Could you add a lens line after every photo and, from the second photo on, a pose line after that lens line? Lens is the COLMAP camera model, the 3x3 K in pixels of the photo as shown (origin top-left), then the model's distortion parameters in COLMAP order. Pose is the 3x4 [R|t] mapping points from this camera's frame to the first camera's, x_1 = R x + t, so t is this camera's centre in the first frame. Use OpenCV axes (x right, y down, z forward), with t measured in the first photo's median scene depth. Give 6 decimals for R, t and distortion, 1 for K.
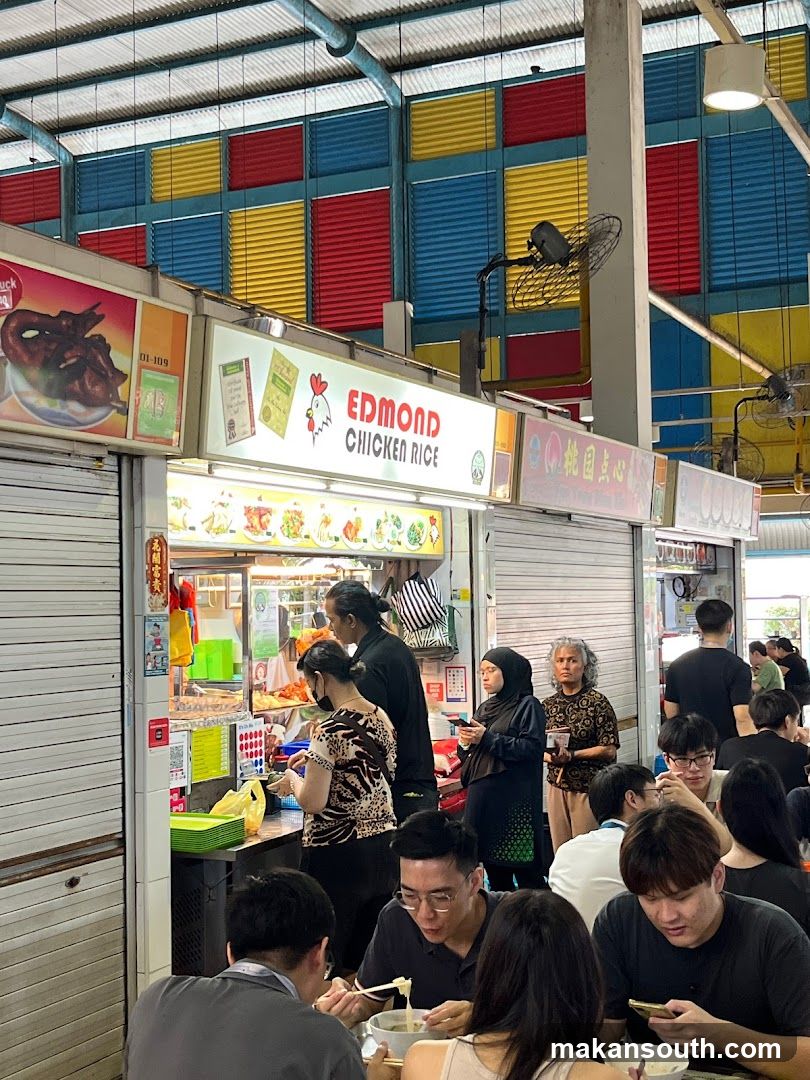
lens RADIAL K [[1449.1, 0, 405.0], [0, 1449.1, 540.0], [0, 0, 1]] dist [0.307846, 0.006818]
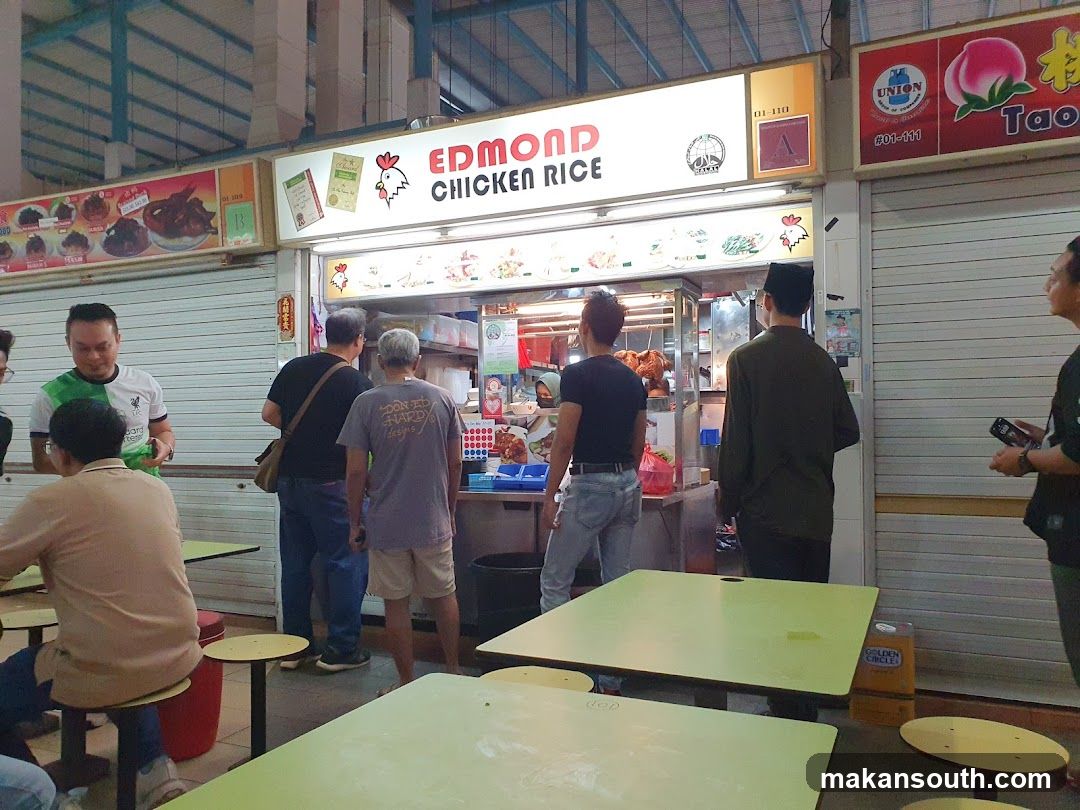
lens RADIAL K [[838.5, 0, 541.8], [0, 838.5, 418.4], [0, 0, 1]] dist [0.029734, -0.010559]
pose [[0.015131, 0.000885, -0.999885, 0.689561], [0.047302, 0.998879, 0.001600, 0.128791], [0.998766, -0.047320, 0.015072, 1.090300]]
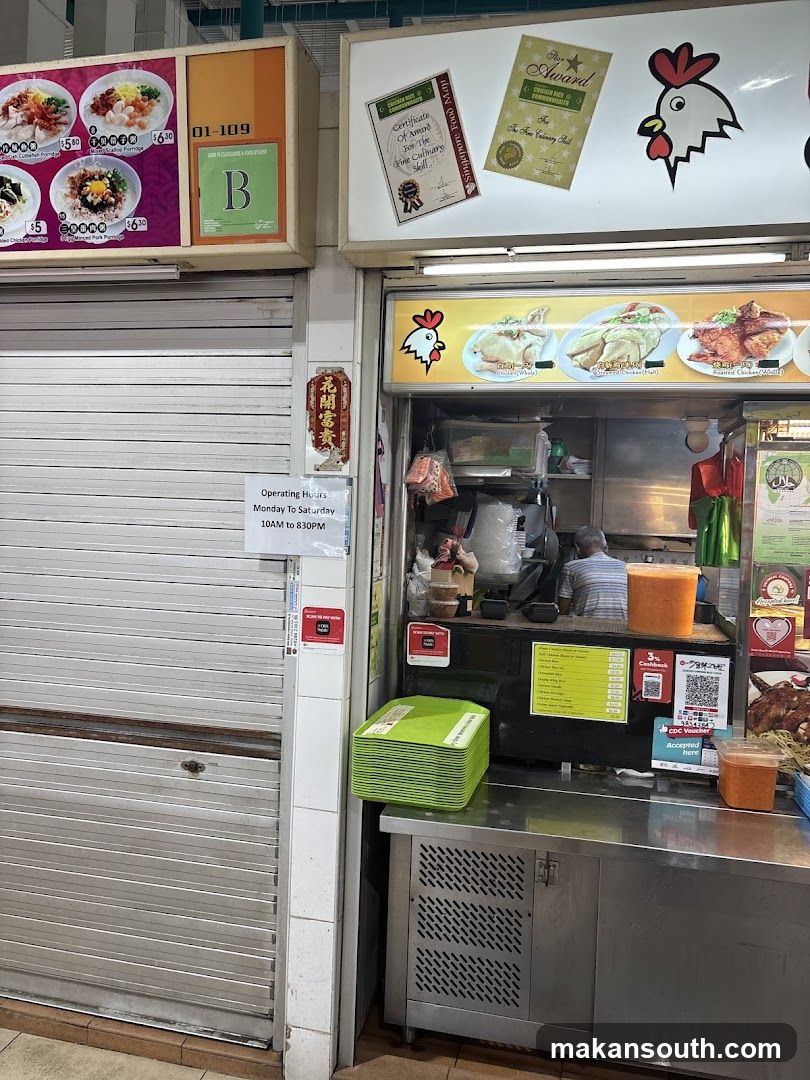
lens RADIAL K [[838.5, 0, 387.4], [0, 838.5, 549.3], [0, 0, 1]] dist [0.029734, -0.010559]
pose [[0.217116, 0.066167, -0.973901, 0.232796], [0.002070, 0.997667, 0.068243, 0.051259], [0.976144, -0.016832, 0.216473, 0.799766]]
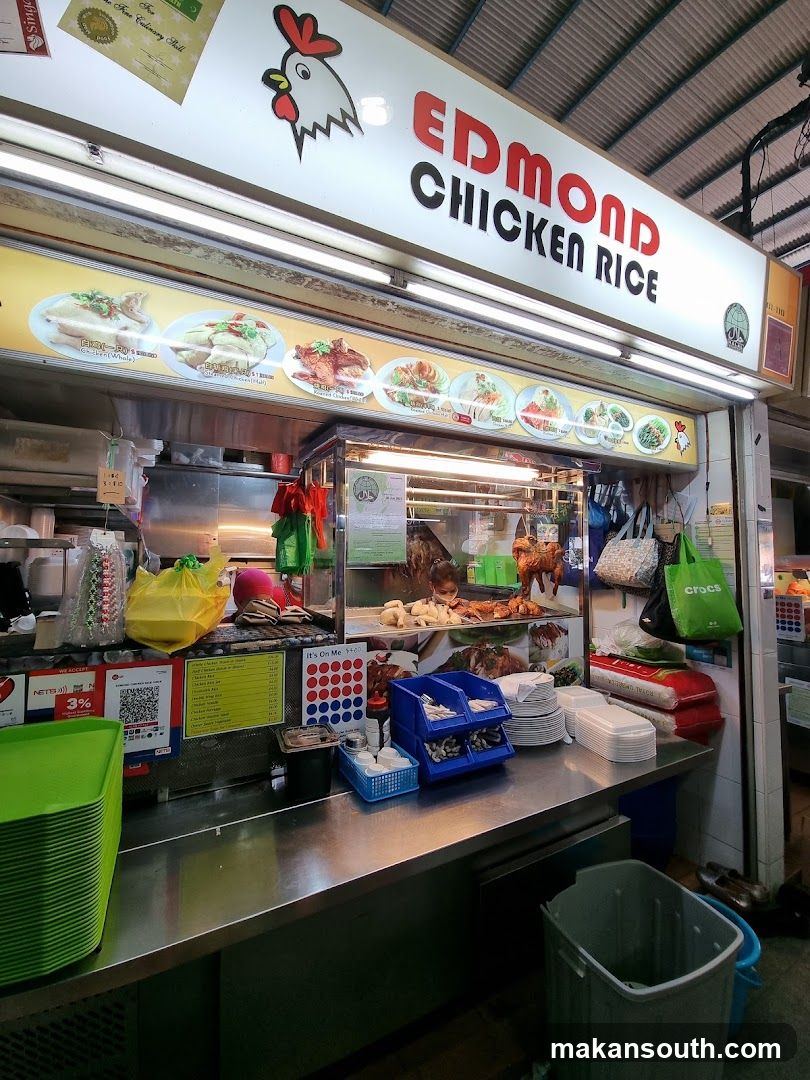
lens RADIAL K [[452.9, 0, 393.9], [0, 452.9, 533.5], [0, 0, 1]] dist [0.018271, -0.015028]
pose [[0.801186, -0.010158, -0.598330, 0.059054], [0.007151, 0.999947, -0.007401, 0.070950], [0.598373, 0.001651, 0.801216, 0.867290]]
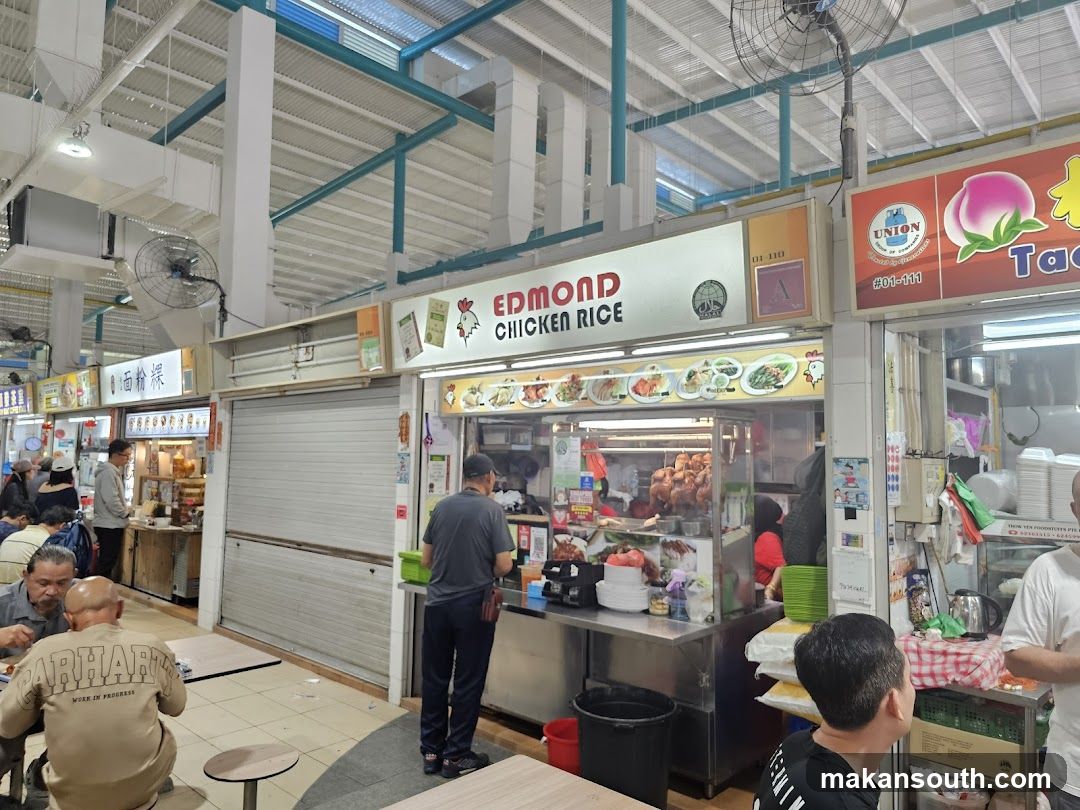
lens RADIAL K [[728.9, 0, 557.4], [0, 728.9, 400.7], [0, 0, 1]] dist [0.083399, -0.001836]
pose [[-0.292589, -0.066985, -0.953889, 0.624126], [0.030196, 0.996399, -0.079233, 0.056033], [0.955761, -0.051987, -0.289513, 1.278929]]
